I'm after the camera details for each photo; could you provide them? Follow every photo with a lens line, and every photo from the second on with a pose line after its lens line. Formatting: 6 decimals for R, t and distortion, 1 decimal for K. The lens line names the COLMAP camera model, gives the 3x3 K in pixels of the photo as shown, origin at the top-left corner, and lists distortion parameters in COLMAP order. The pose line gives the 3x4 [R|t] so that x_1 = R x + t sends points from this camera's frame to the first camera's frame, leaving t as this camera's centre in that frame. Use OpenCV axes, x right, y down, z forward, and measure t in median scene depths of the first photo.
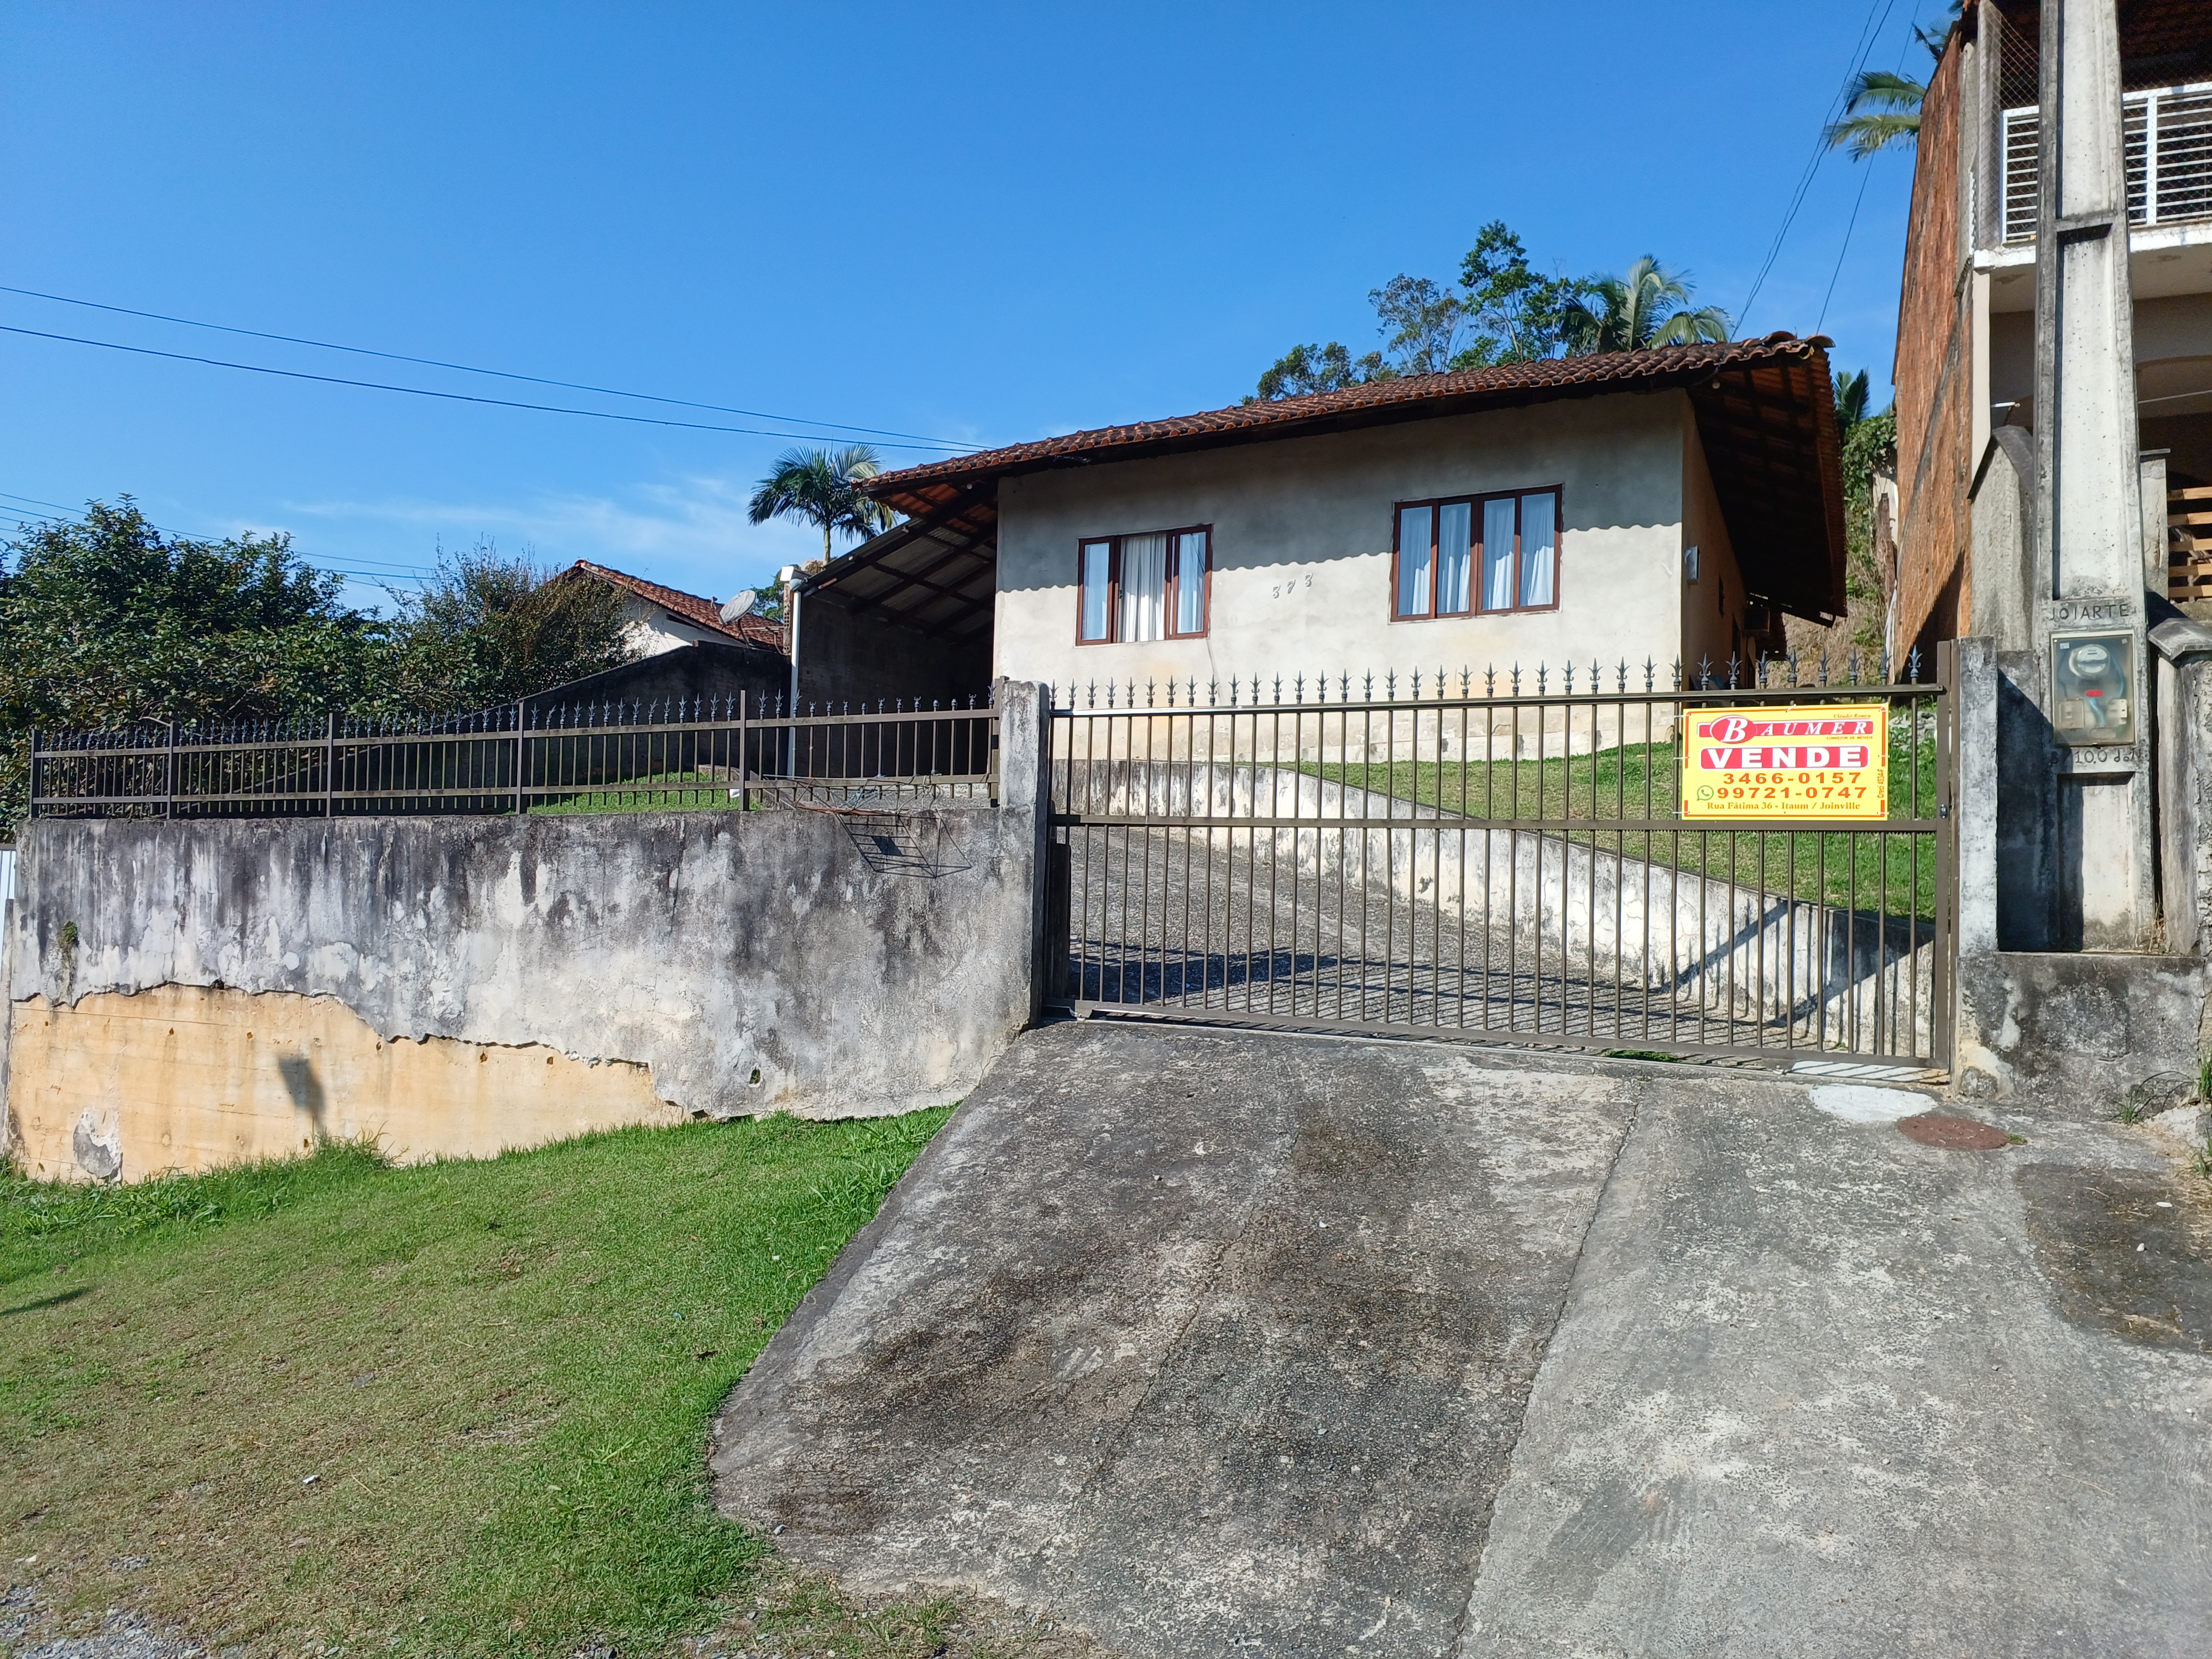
lens RADIAL K [[1499.6, 0, 1106.0], [0, 1499.6, 829.5], [0, 0, 1]] dist [0.054484, -0.064397]
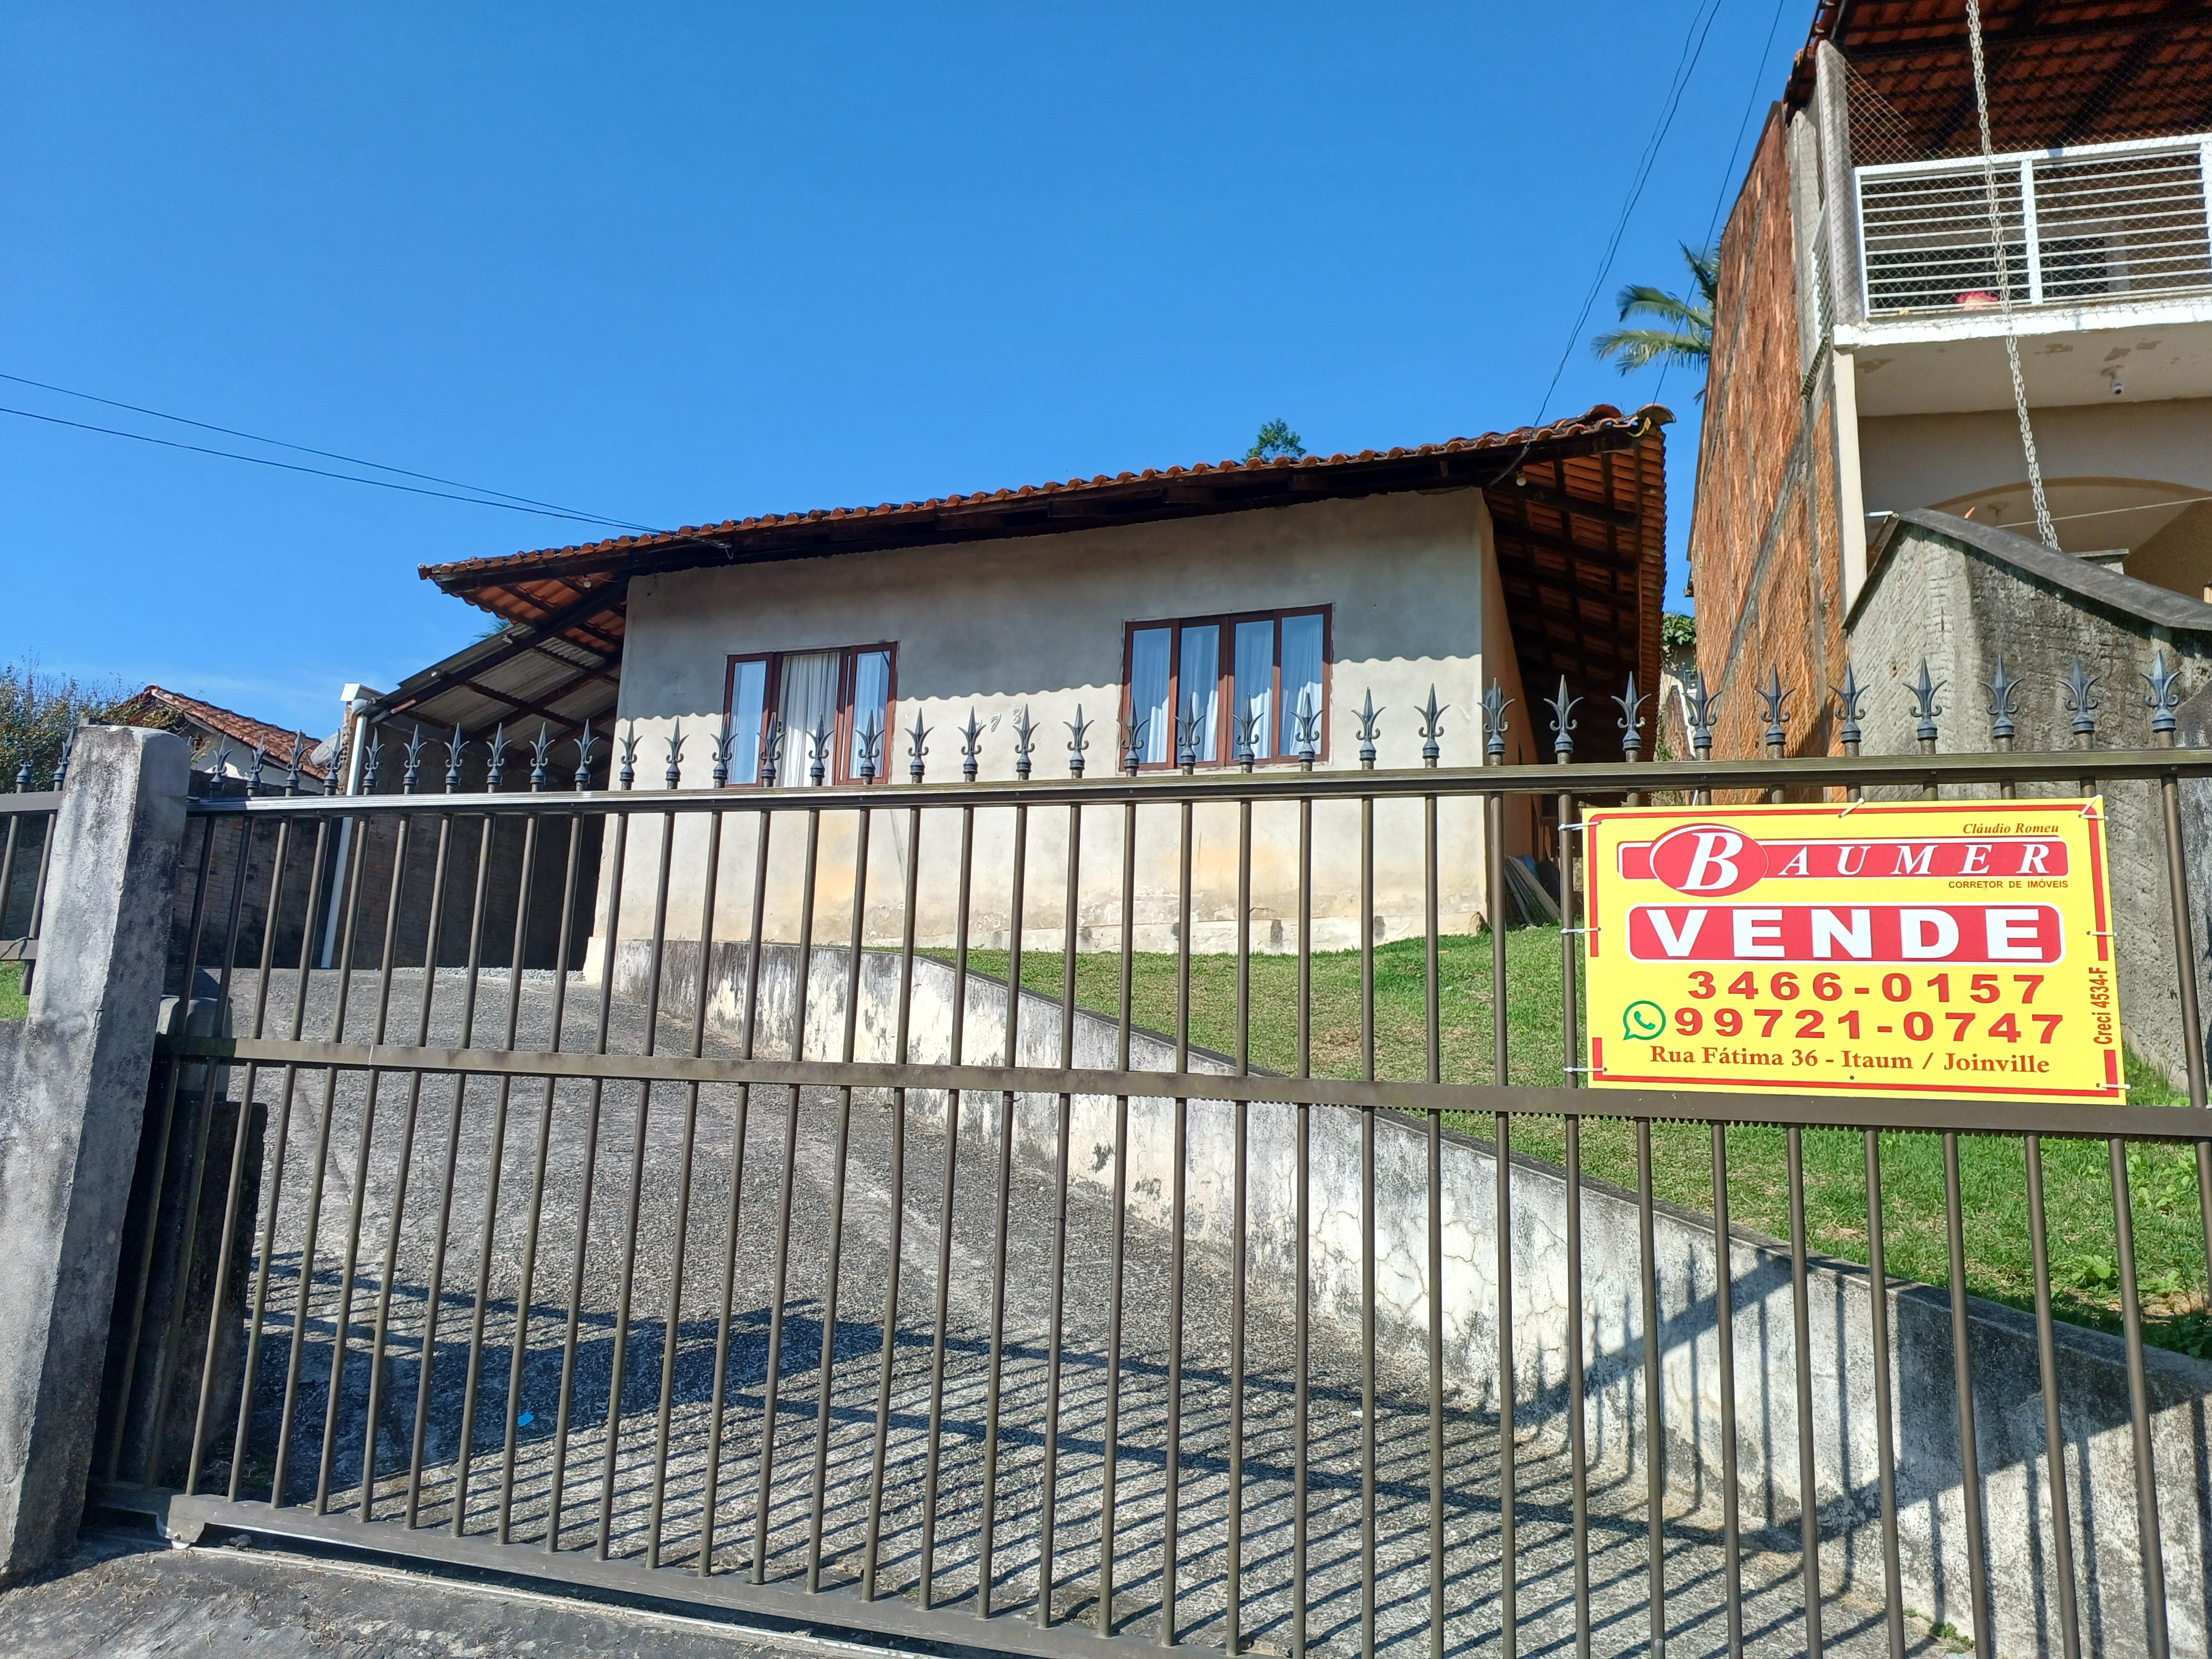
lens RADIAL K [[1490.8, 0, 1108.1], [0, 1490.8, 817.3], [0, 0, 1]] dist [0.109327, -0.174215]
pose [[0.990545, 0.034912, 0.132674, 0.139009], [-0.016052, 0.989930, -0.140647, -0.012815], [-0.136248, 0.137188, 0.981130, 0.425168]]
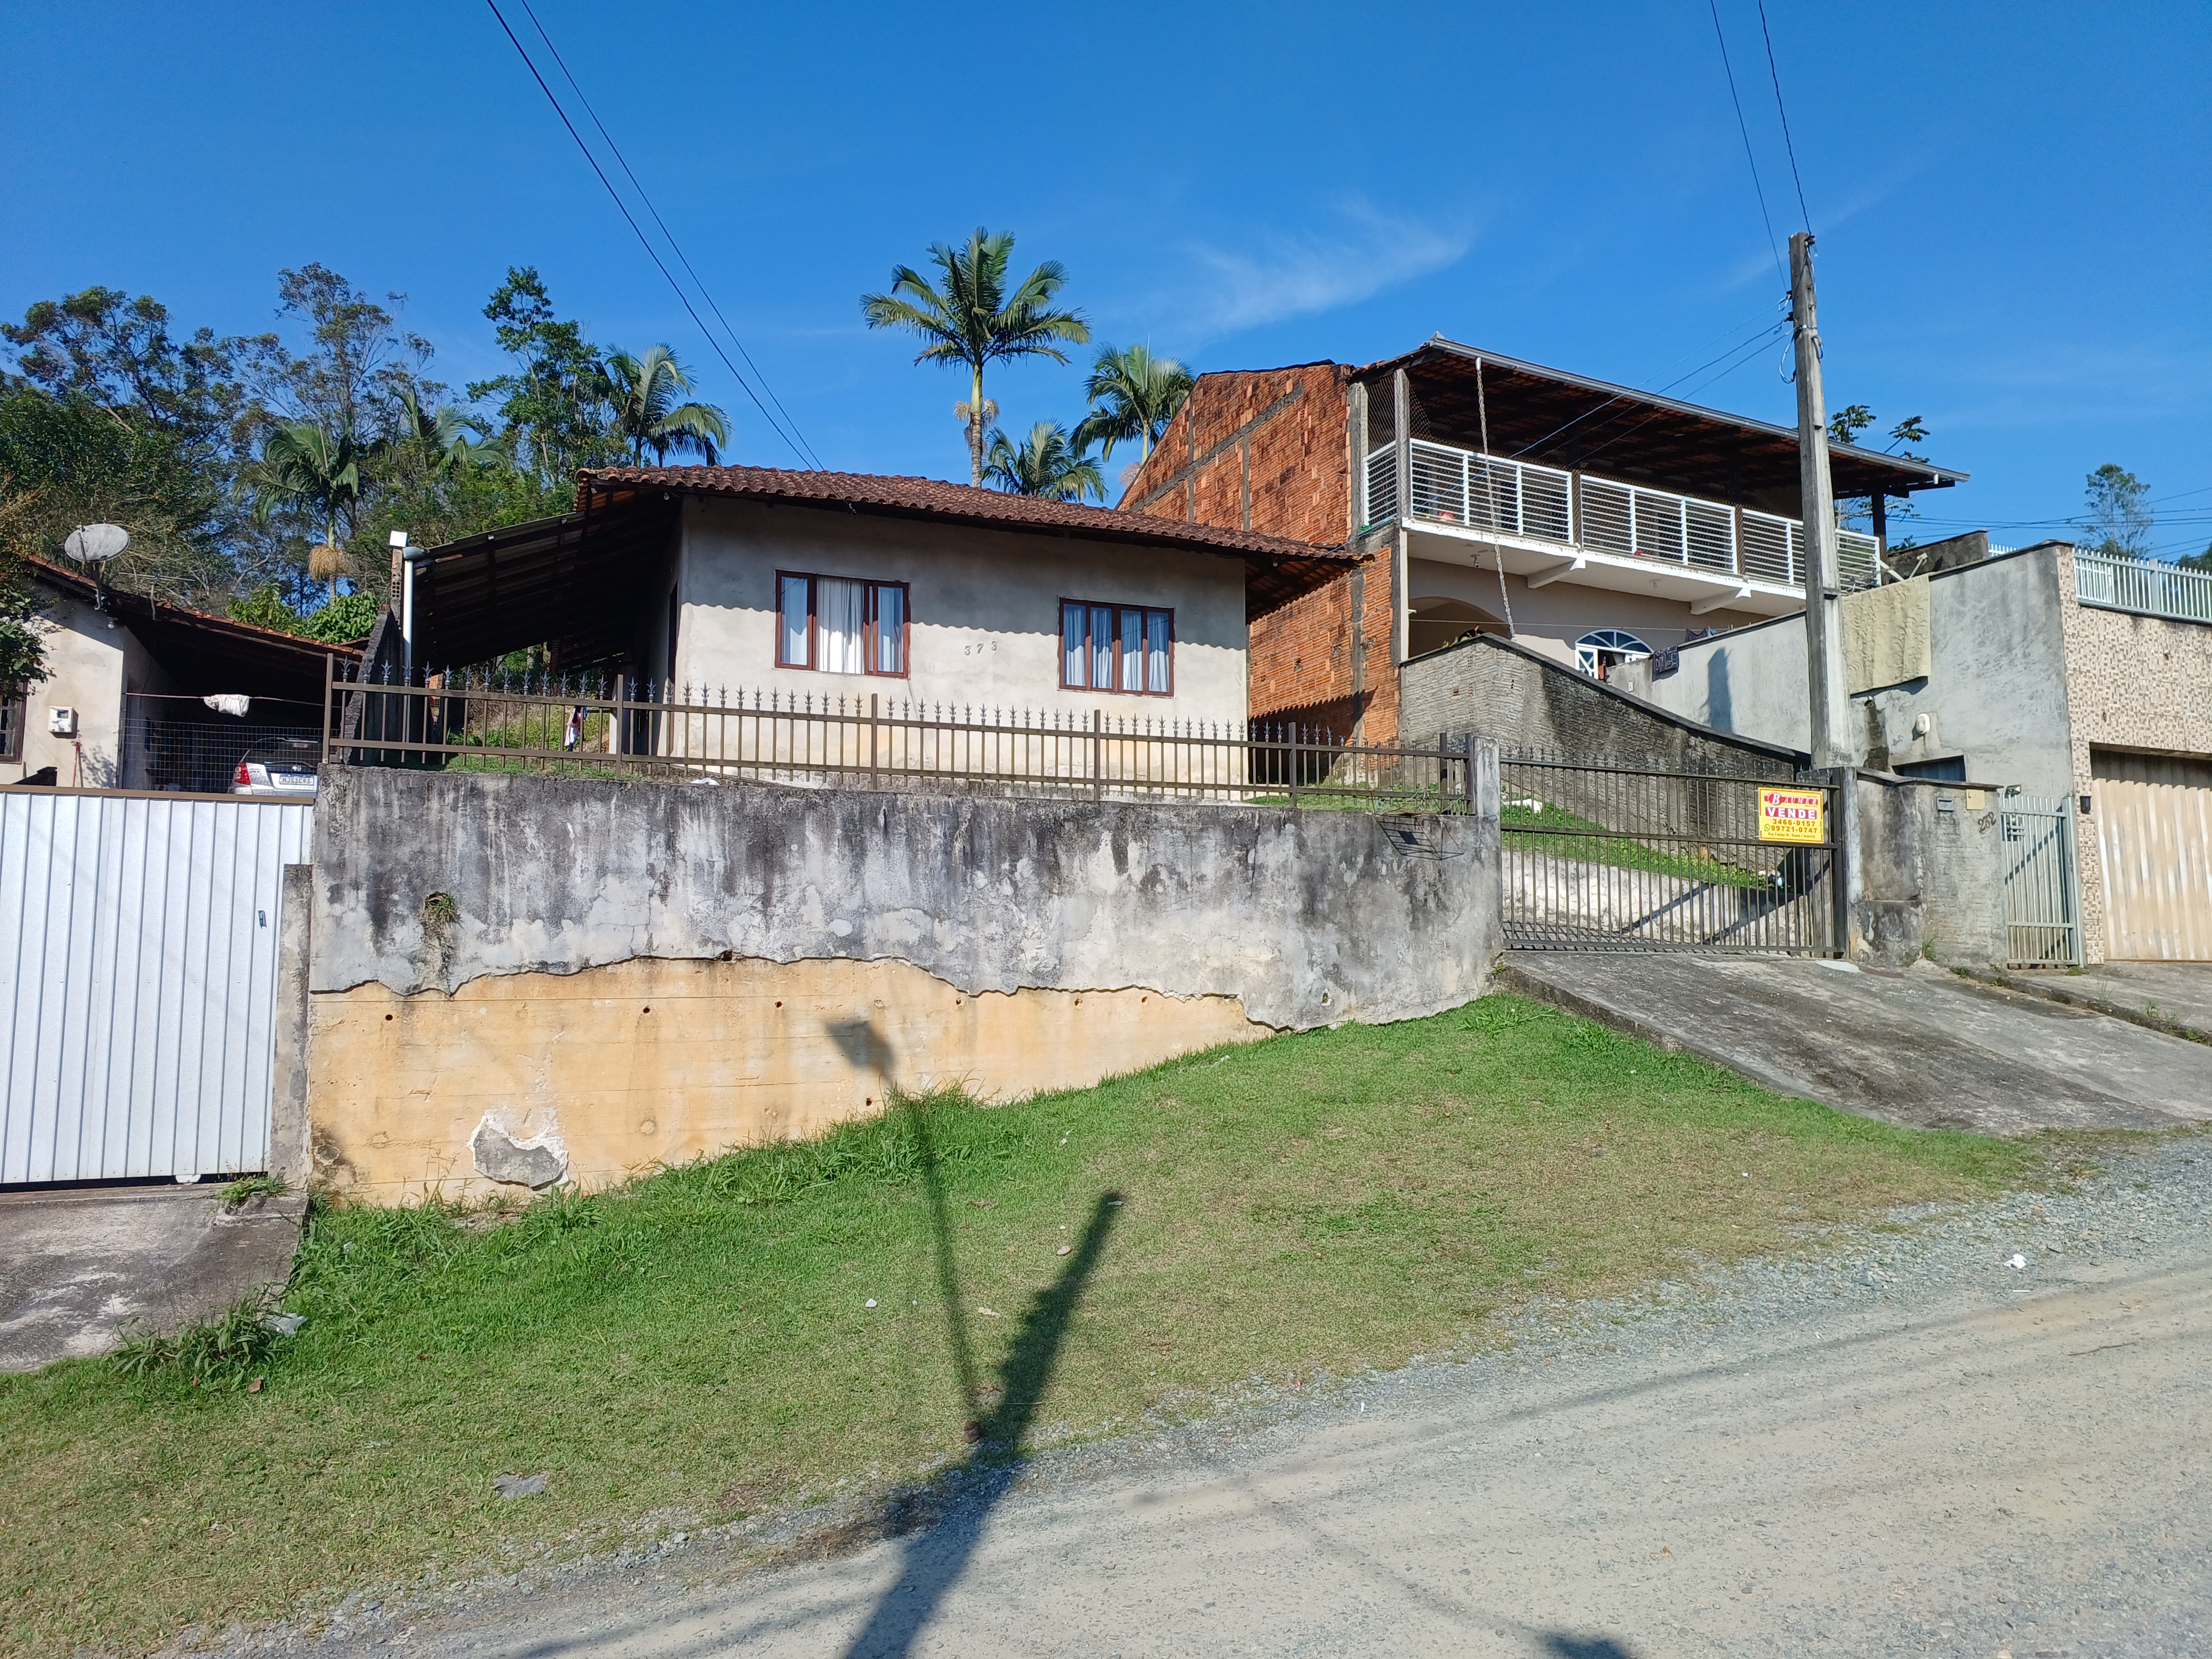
lens RADIAL K [[1490.8, 0, 1108.1], [0, 1490.8, 817.3], [0, 0, 1]] dist [0.109327, -0.174215]
pose [[0.662257, 0.052875, 0.747409, -1.222318], [-0.023507, 0.998482, -0.049808, 0.060105], [-0.748908, 0.015416, 0.662495, 0.193307]]
